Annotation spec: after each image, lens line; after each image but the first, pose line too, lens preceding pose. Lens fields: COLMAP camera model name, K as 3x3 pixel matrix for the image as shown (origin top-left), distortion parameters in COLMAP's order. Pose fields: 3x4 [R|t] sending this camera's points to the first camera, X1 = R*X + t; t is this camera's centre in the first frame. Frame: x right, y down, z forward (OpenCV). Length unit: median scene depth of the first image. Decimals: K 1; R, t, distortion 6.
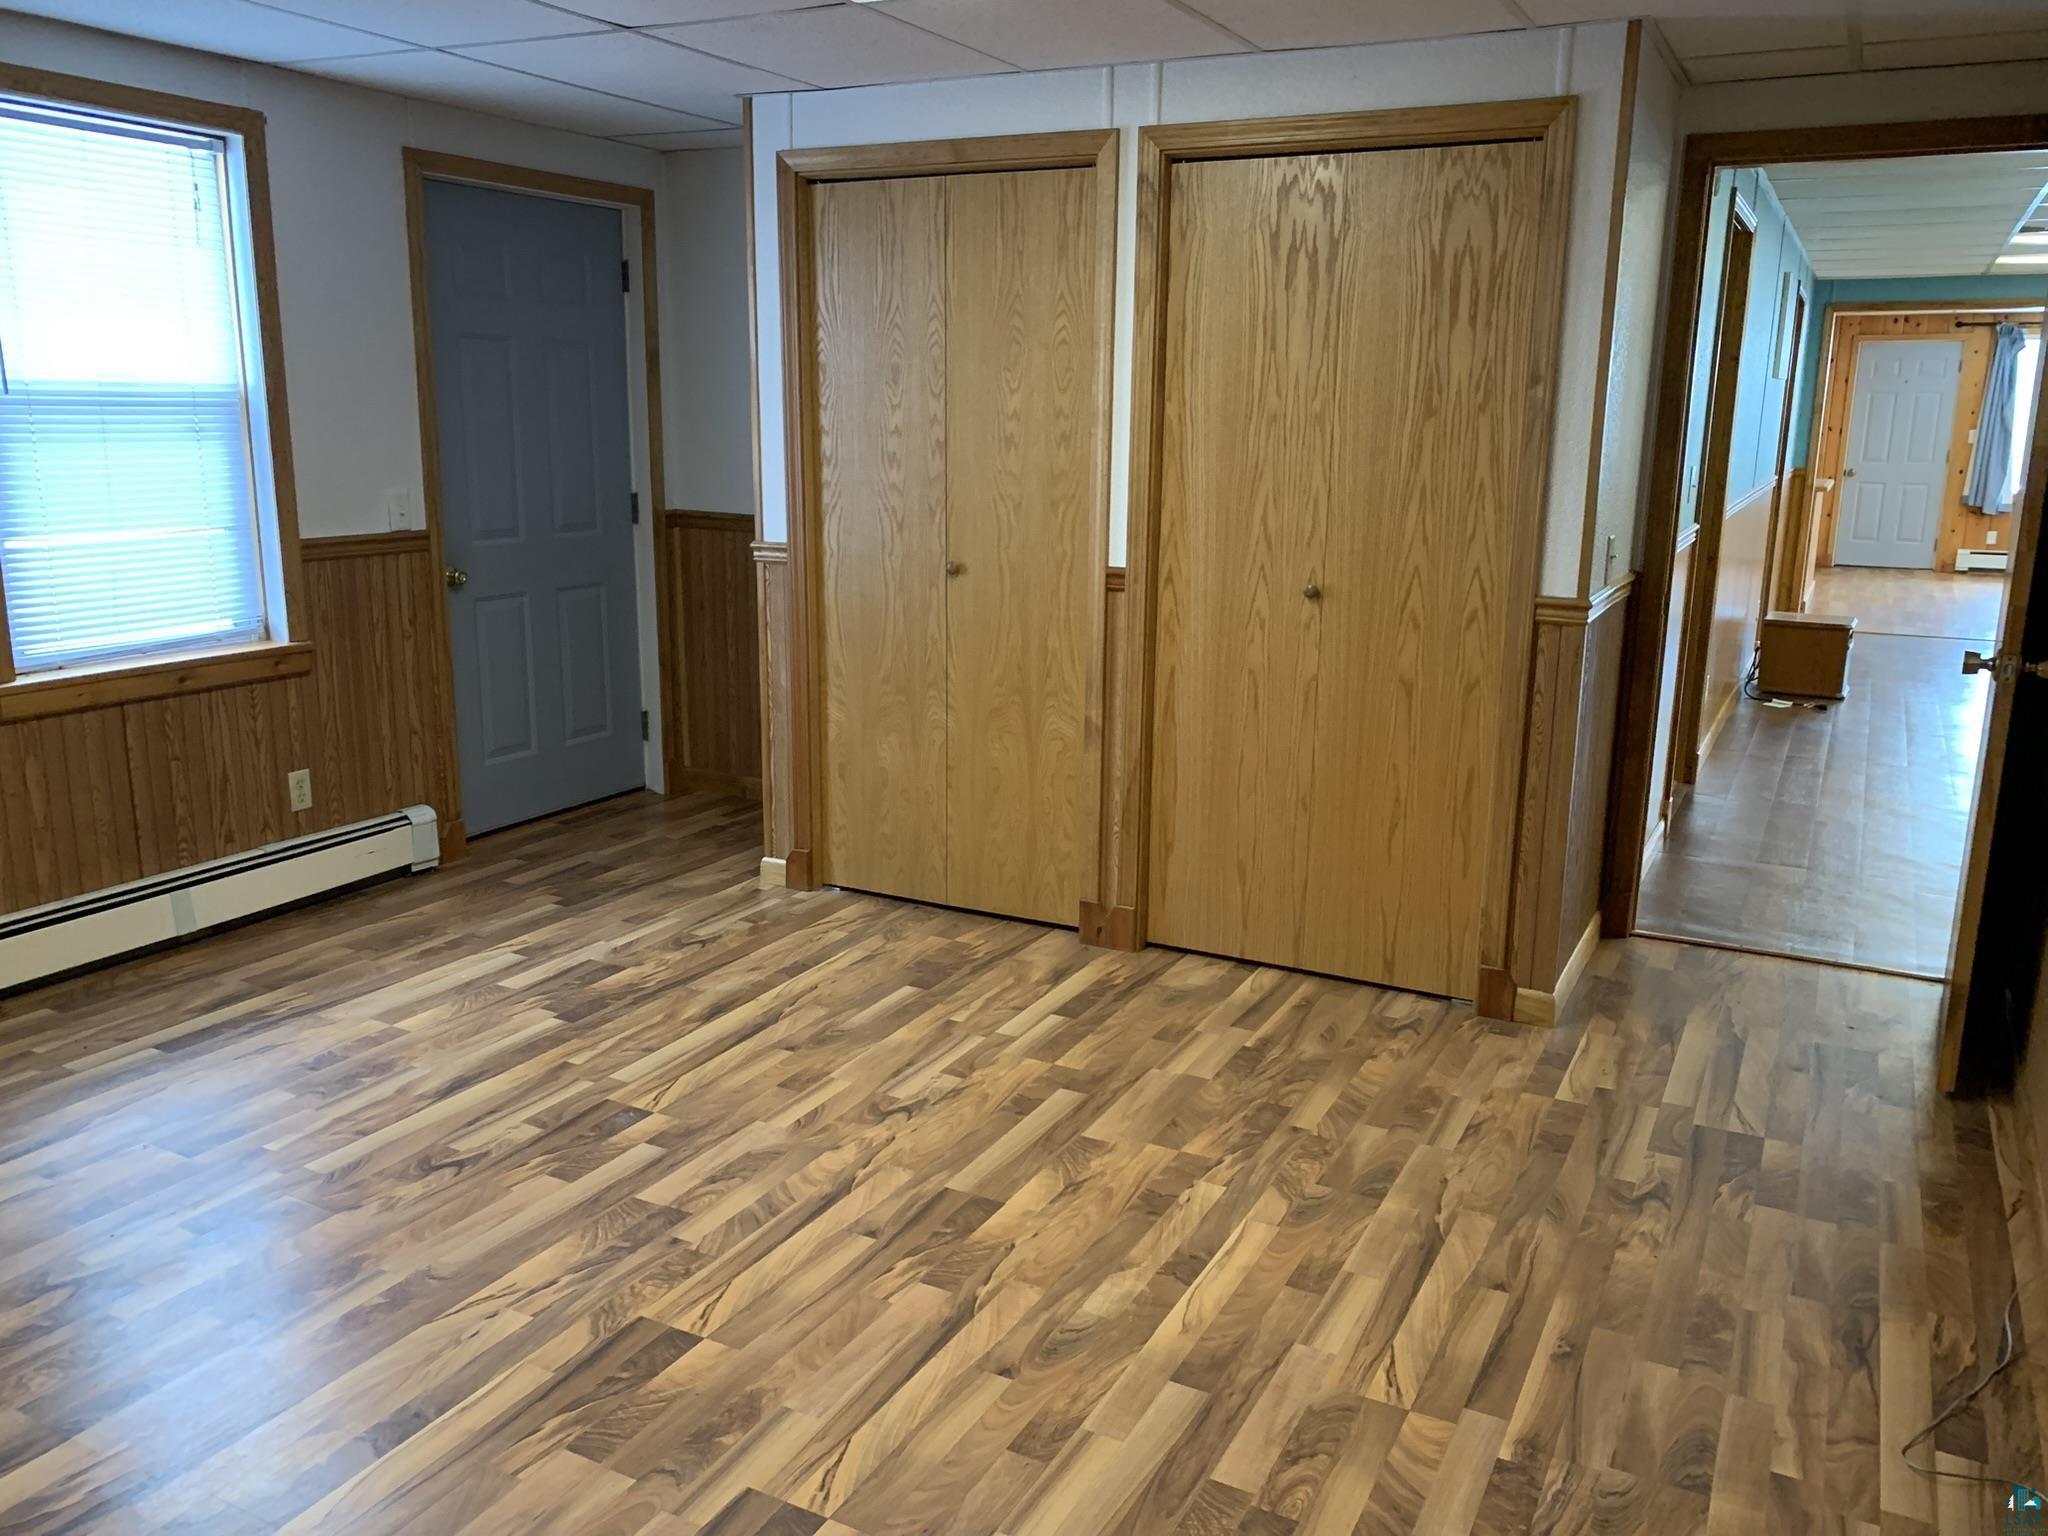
lens RADIAL K [[1579.2, 0, 1044.5], [0, 1579.2, 764.2], [0, 0, 1]] dist [0.050949, -0.055674]
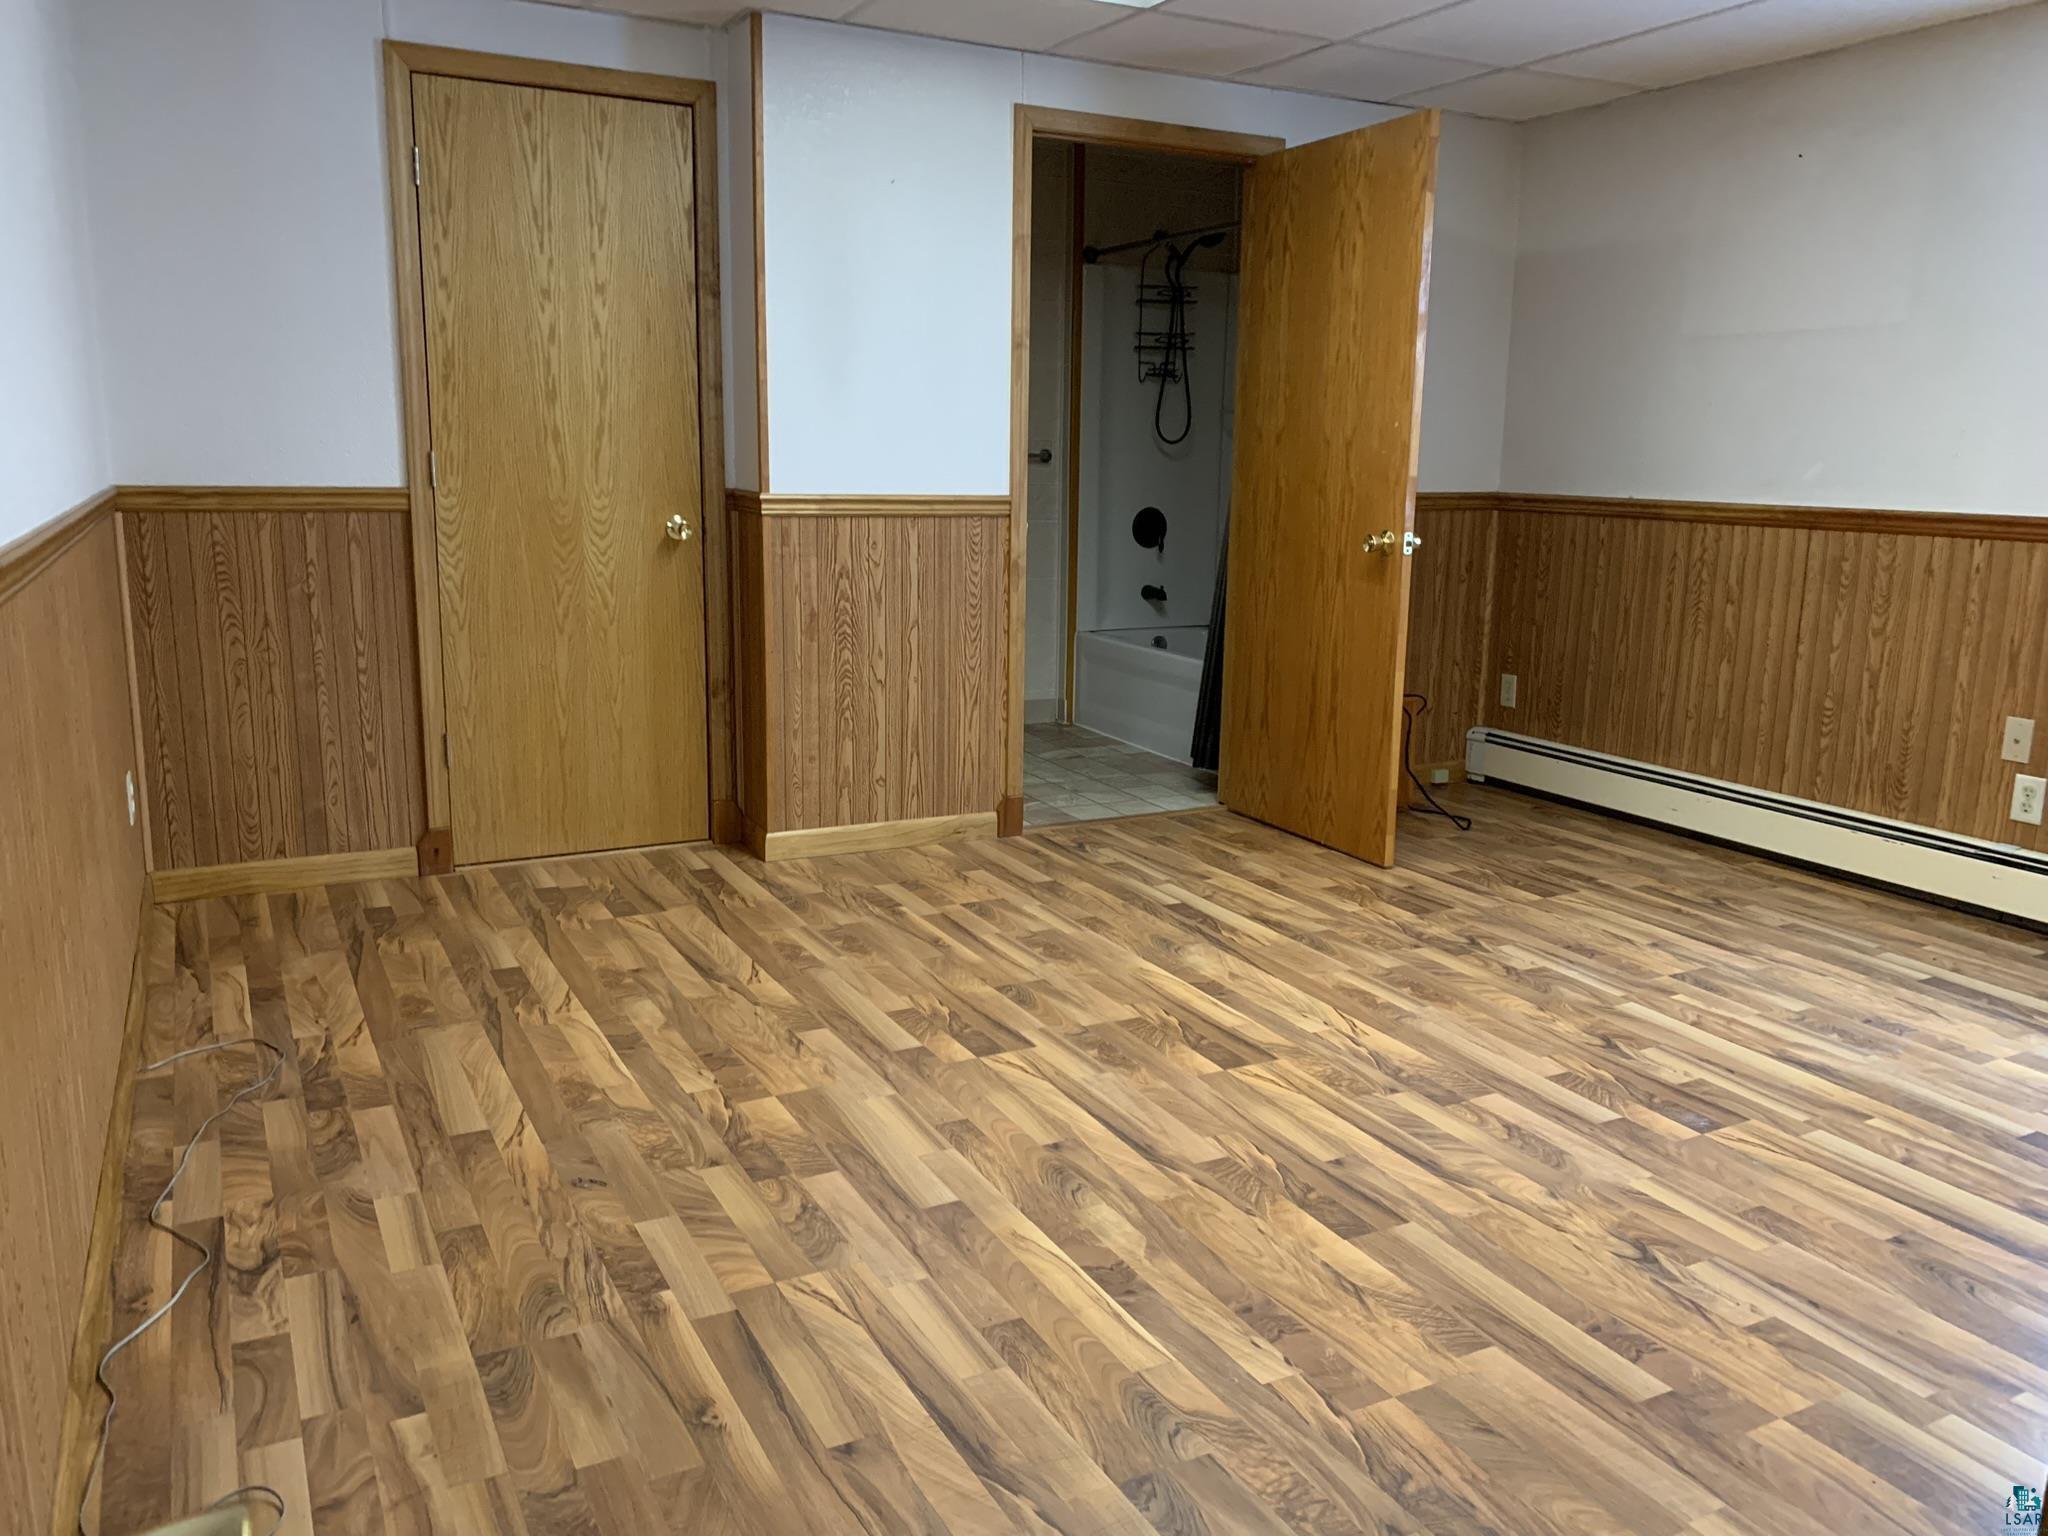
lens RADIAL K [[1579.2, 0, 1040.6], [0, 1579.2, 764.3], [0, 0, 1]] dist [0.050949, -0.055674]
pose [[-0.570705, 0.135967, -0.809820, 0.755063], [-0.210067, 0.929206, 0.304052, -0.183626], [0.793831, 0.343641, -0.501740, 1.297552]]
